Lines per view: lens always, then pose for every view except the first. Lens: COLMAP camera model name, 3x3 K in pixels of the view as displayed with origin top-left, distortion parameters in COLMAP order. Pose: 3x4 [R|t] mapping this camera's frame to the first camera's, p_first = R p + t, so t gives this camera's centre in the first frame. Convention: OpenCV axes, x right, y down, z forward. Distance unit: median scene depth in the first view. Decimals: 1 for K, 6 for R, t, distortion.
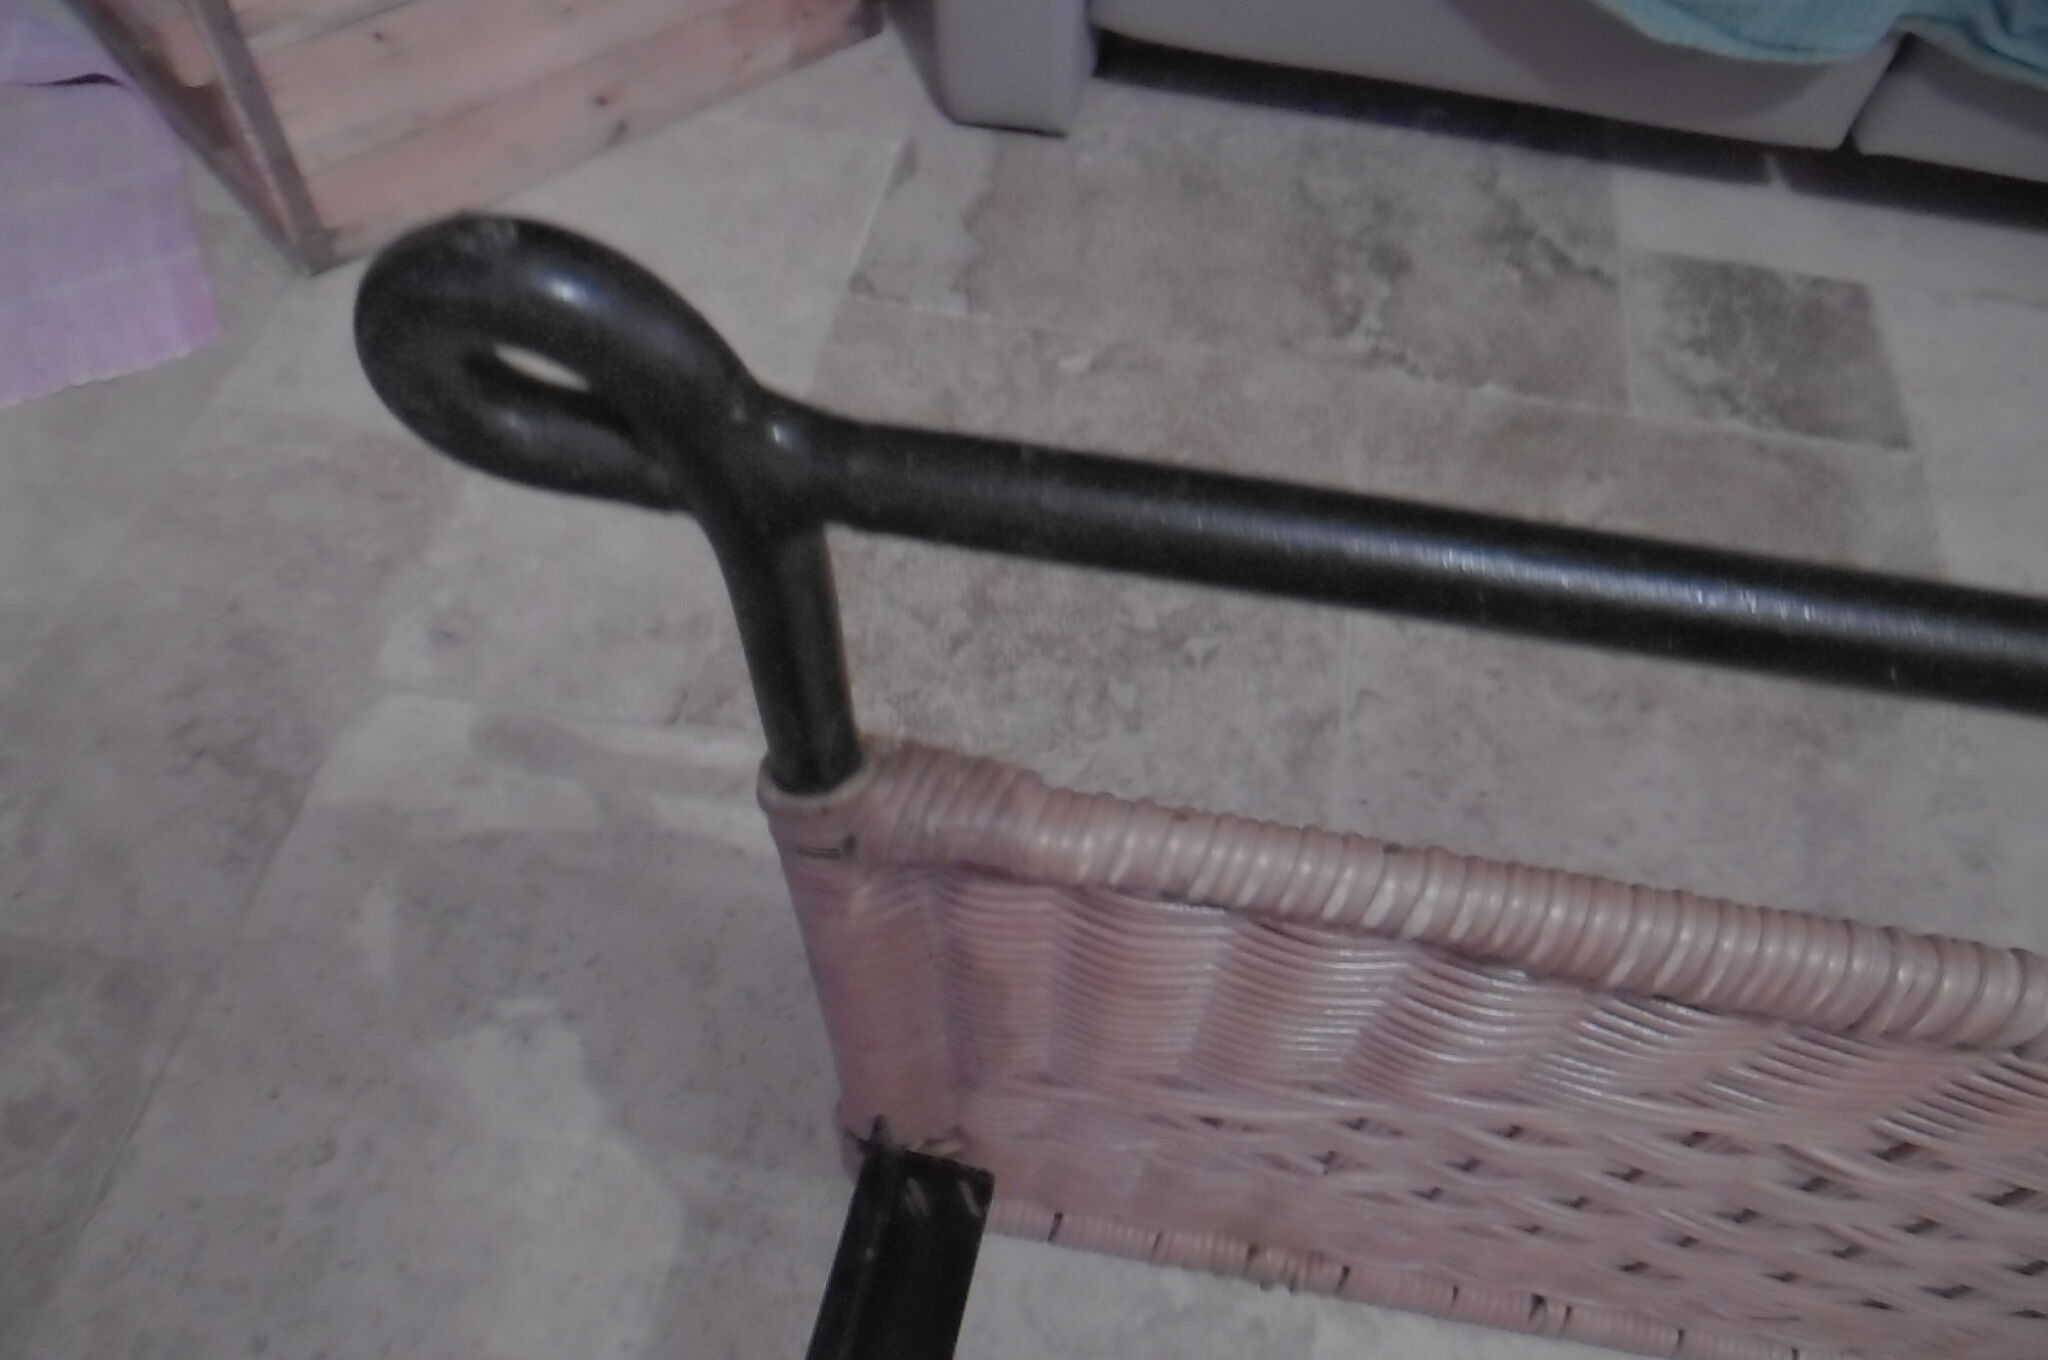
lens RADIAL K [[1509.8, 0, 999.8], [0, 1509.8, 644.6], [0, 0, 1]] dist [-0.015803, -0.000204]
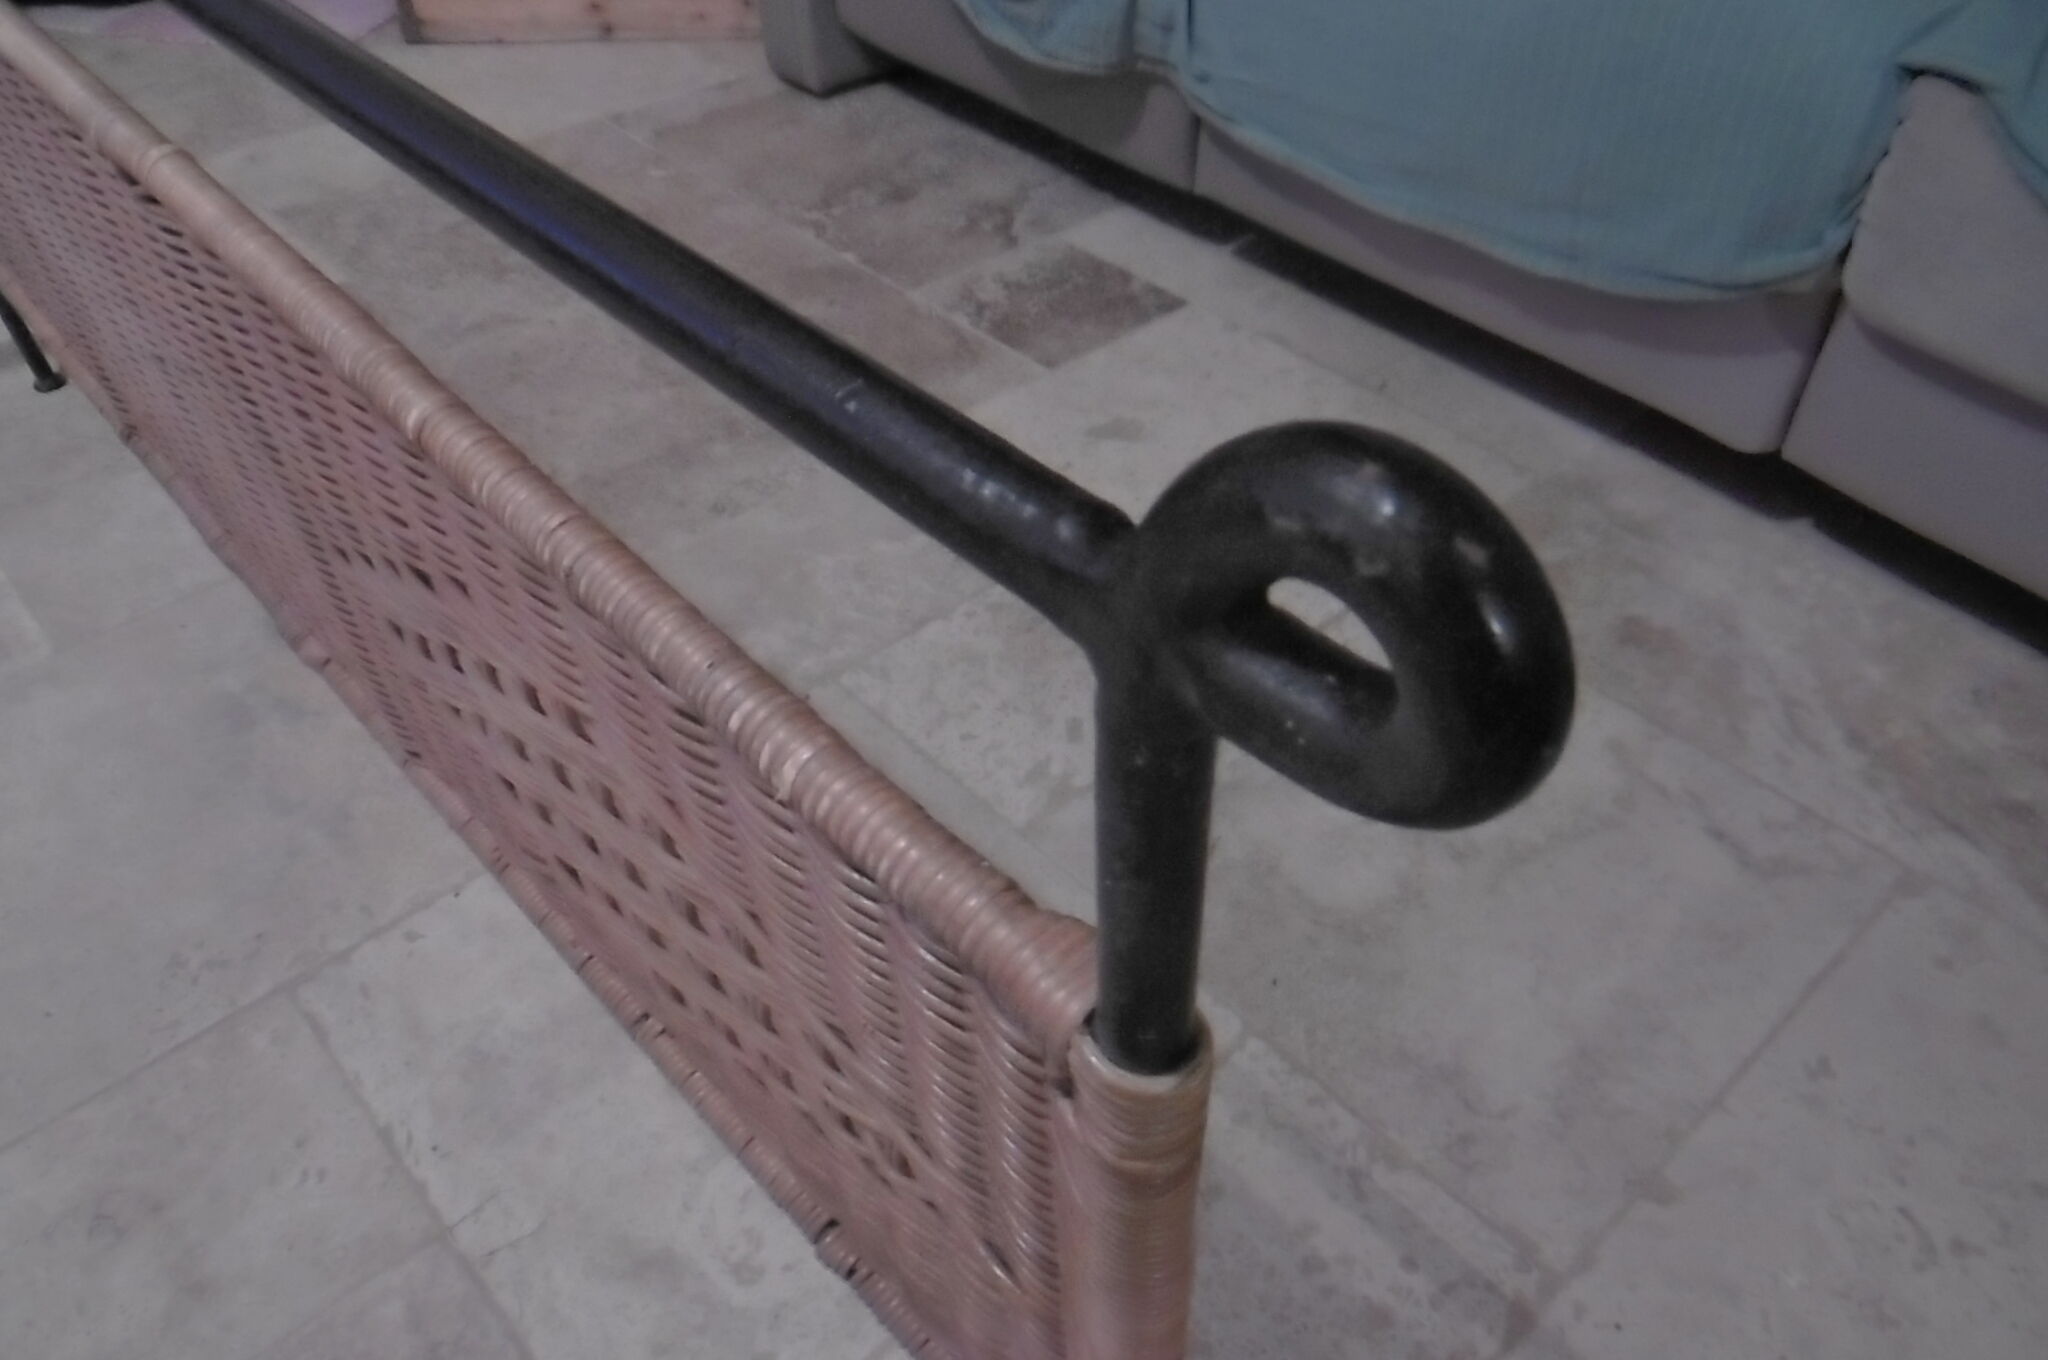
lens RADIAL K [[1509.8, 0, 999.8], [0, 1509.8, 644.6], [0, 0, 1]] dist [-0.015803, -0.000204]
pose [[0.788423, 0.383428, -0.481011, 1.255806], [-0.477669, 0.874321, -0.085997, 0.199991], [0.387585, 0.297566, 0.872486, -0.056488]]
